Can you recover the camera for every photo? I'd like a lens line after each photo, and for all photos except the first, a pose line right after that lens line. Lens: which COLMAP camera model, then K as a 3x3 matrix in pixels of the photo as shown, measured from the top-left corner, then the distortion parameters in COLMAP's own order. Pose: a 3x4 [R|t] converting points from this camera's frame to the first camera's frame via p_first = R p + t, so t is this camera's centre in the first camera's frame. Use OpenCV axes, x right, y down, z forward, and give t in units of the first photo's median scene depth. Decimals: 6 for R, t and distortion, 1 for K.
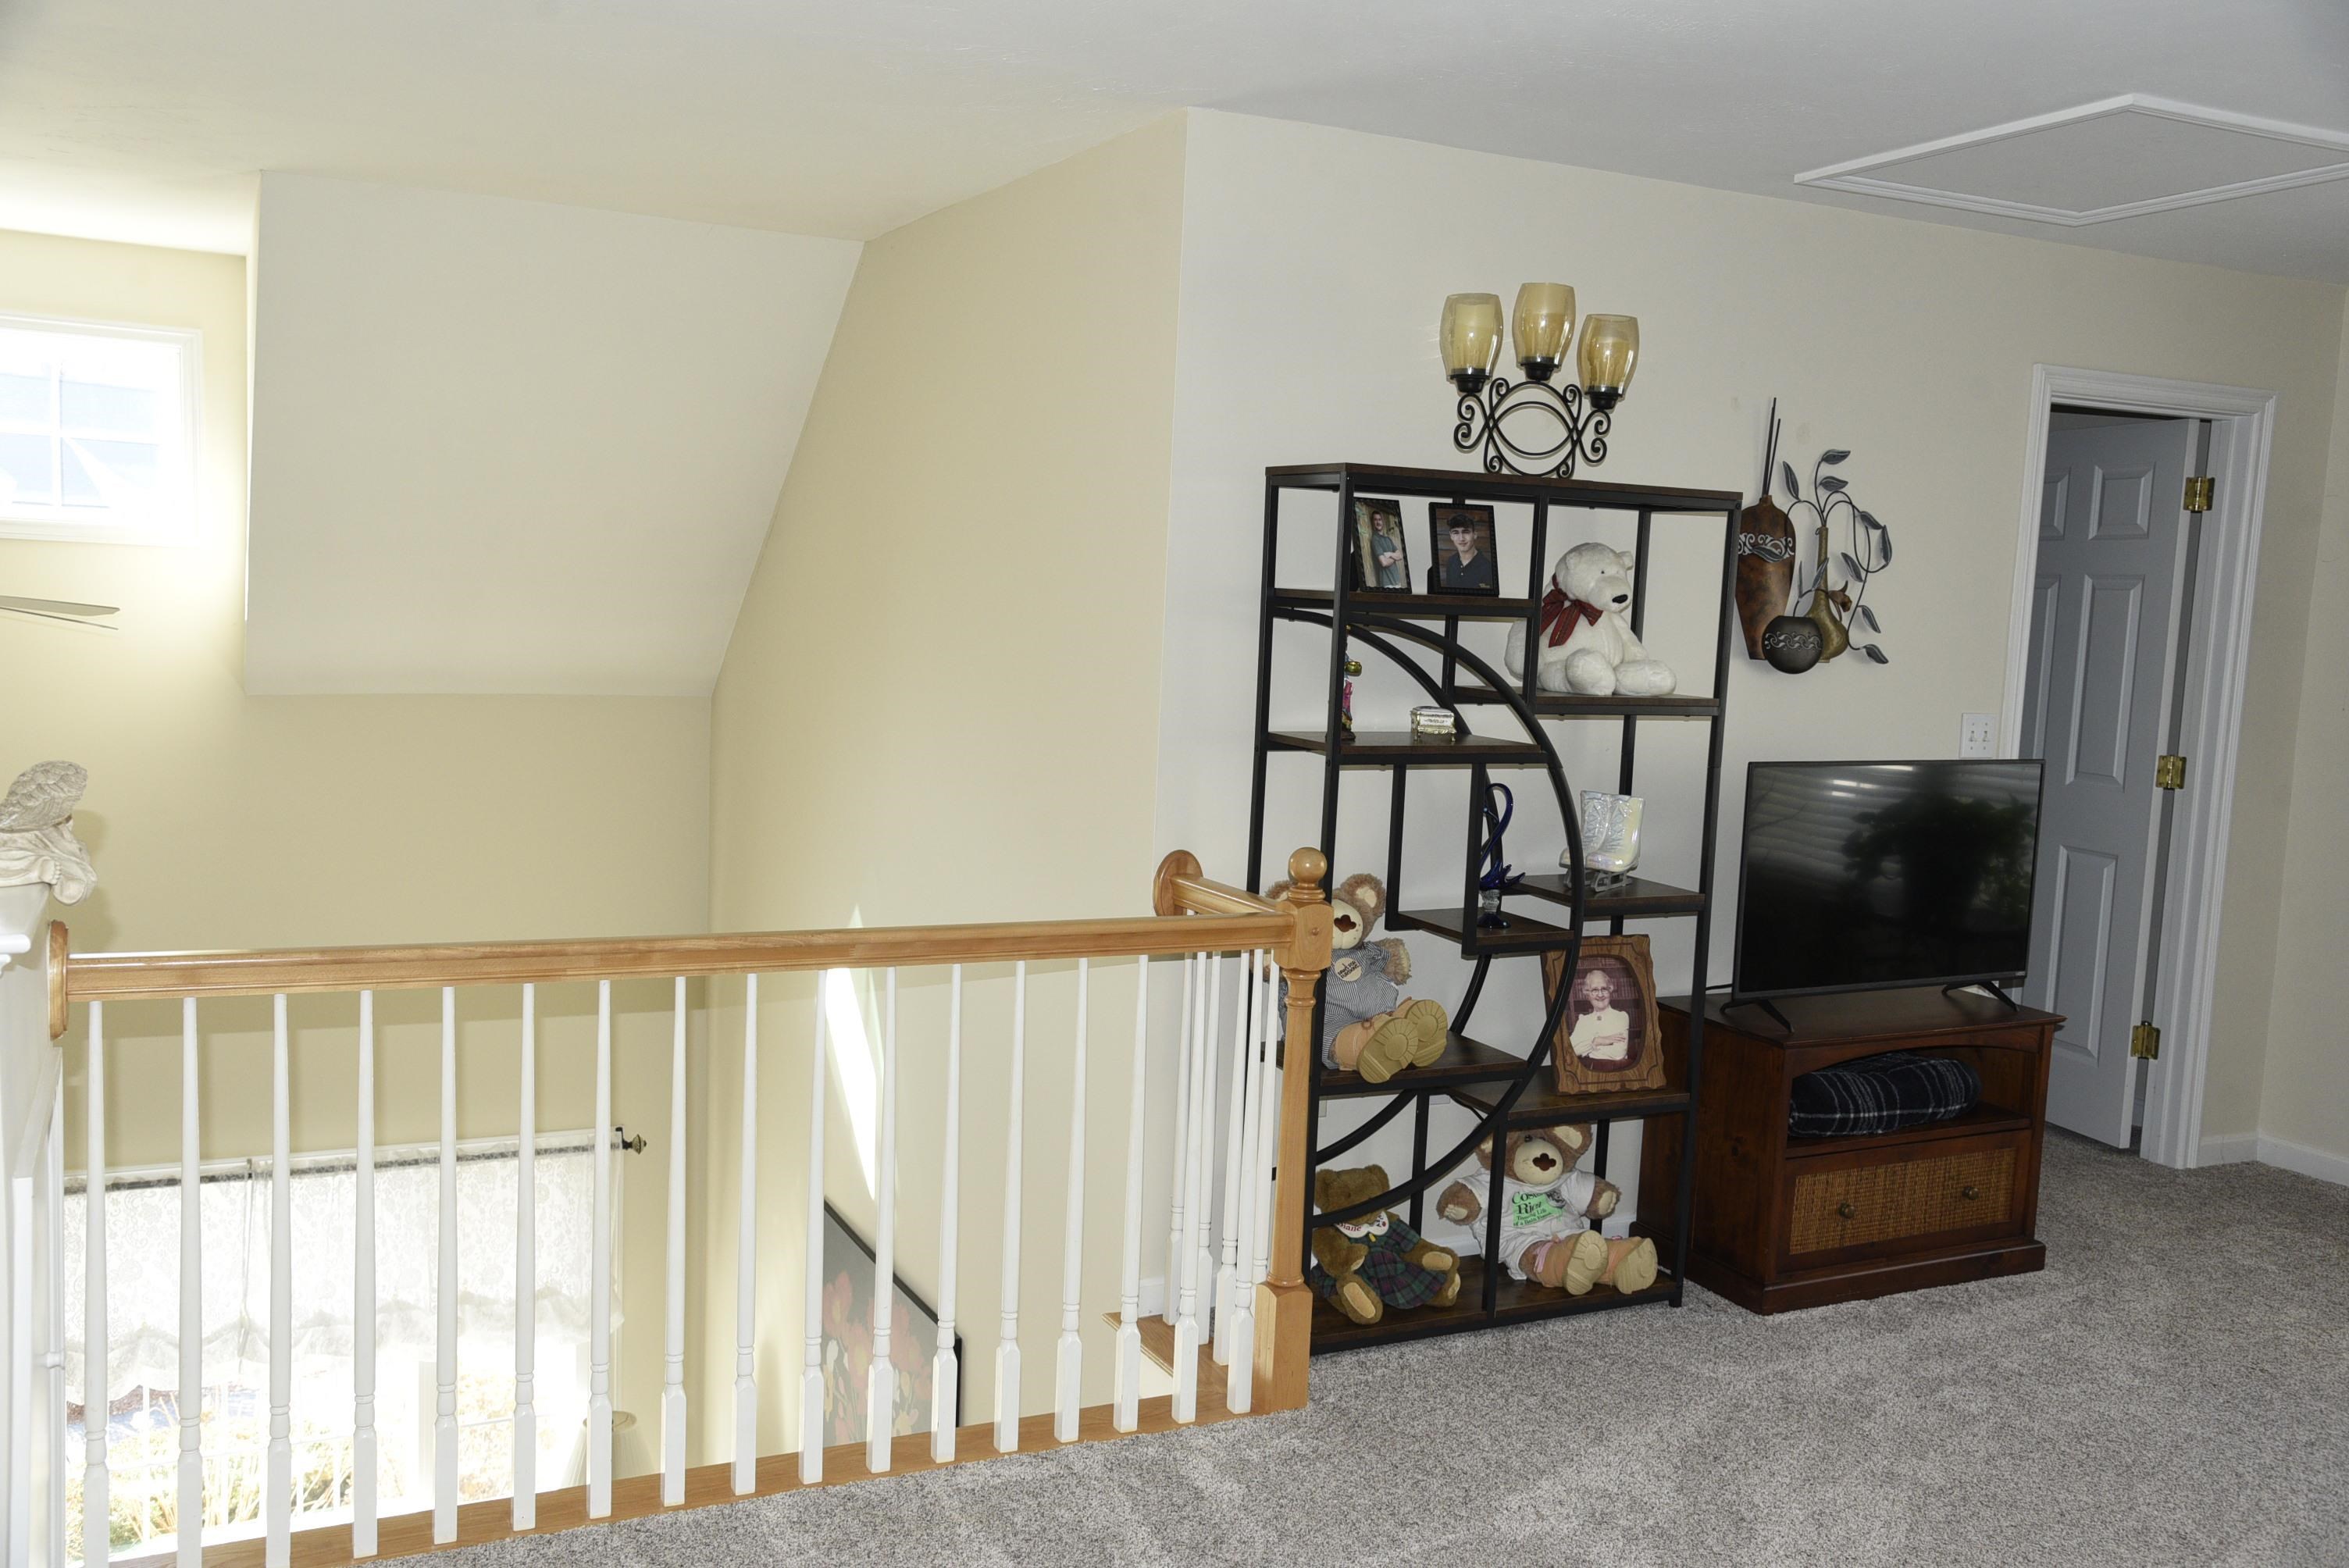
lens RADIAL K [[2003.7, 0, 1176.9], [0, 2003.7, 803.0], [0, 0, 1]] dist [-0.034619, 0.099389]
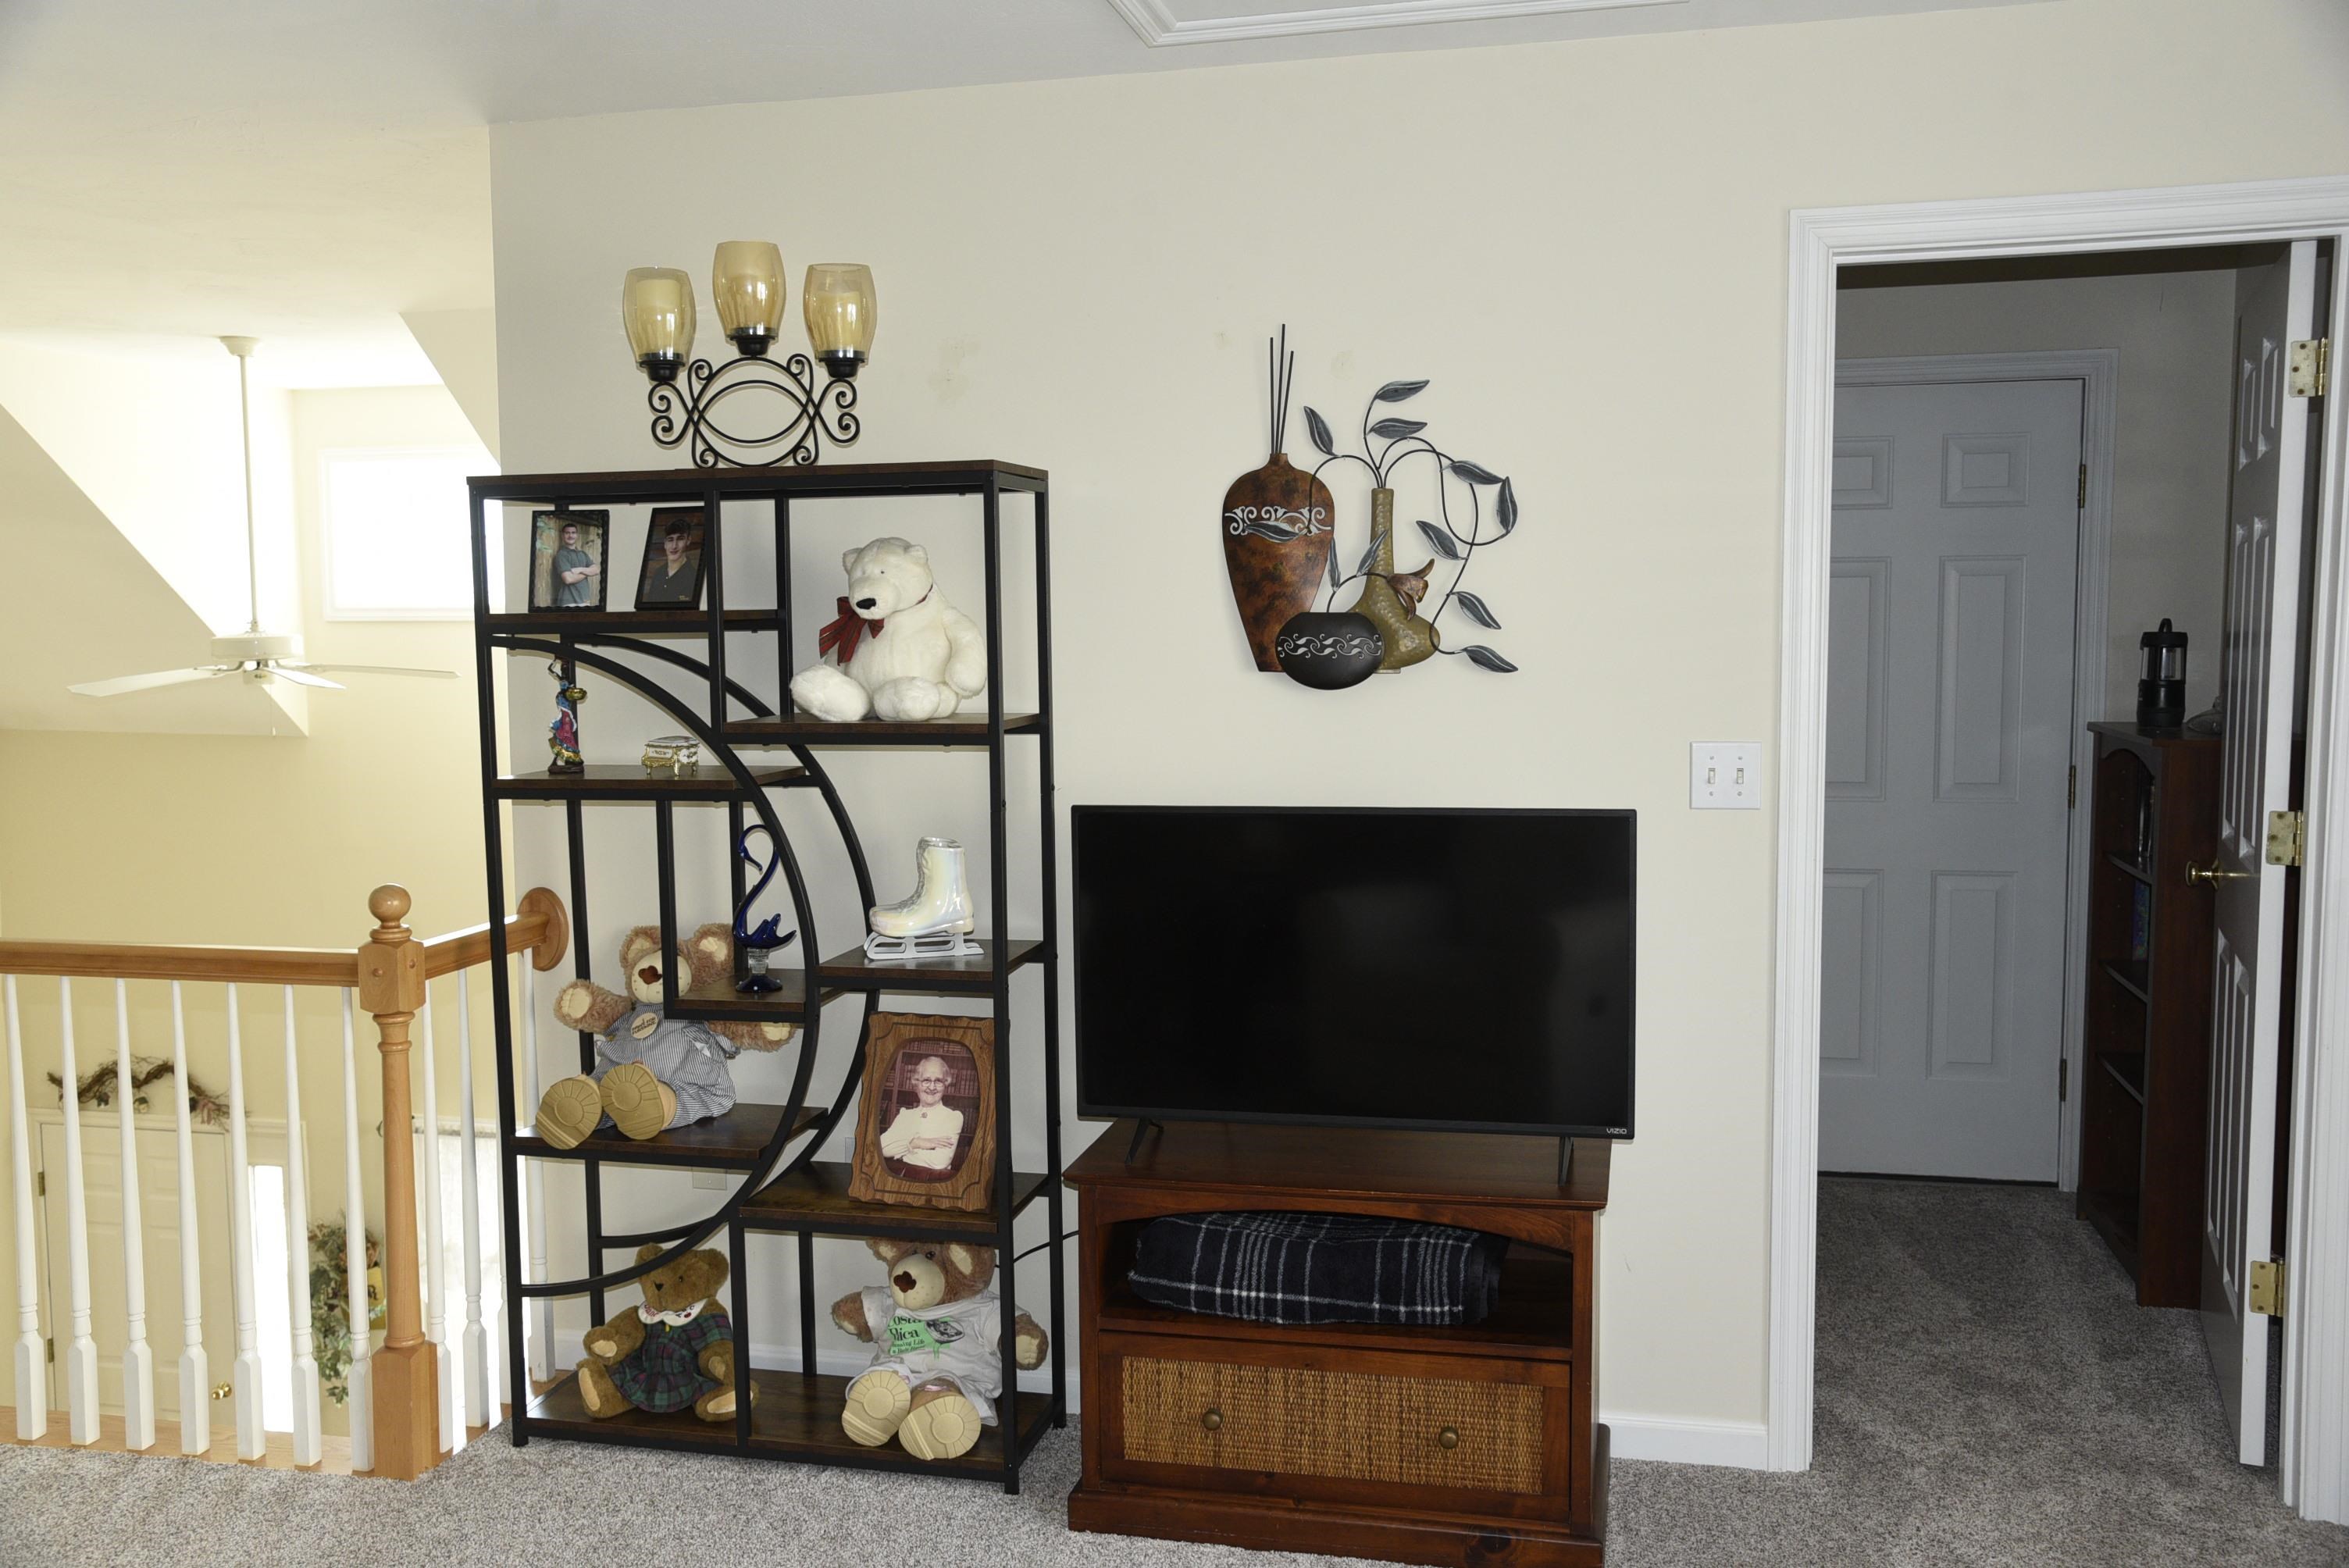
lens RADIAL K [[2003.7, 0, 1176.0], [0, 2003.7, 801.9], [0, 0, 1]] dist [-0.034619, 0.099389]
pose [[0.768623, 0.011673, -0.639596, 0.822102], [-0.028246, 0.999478, -0.015702, -0.010849], [0.639079, 0.030134, 0.768551, 0.436817]]
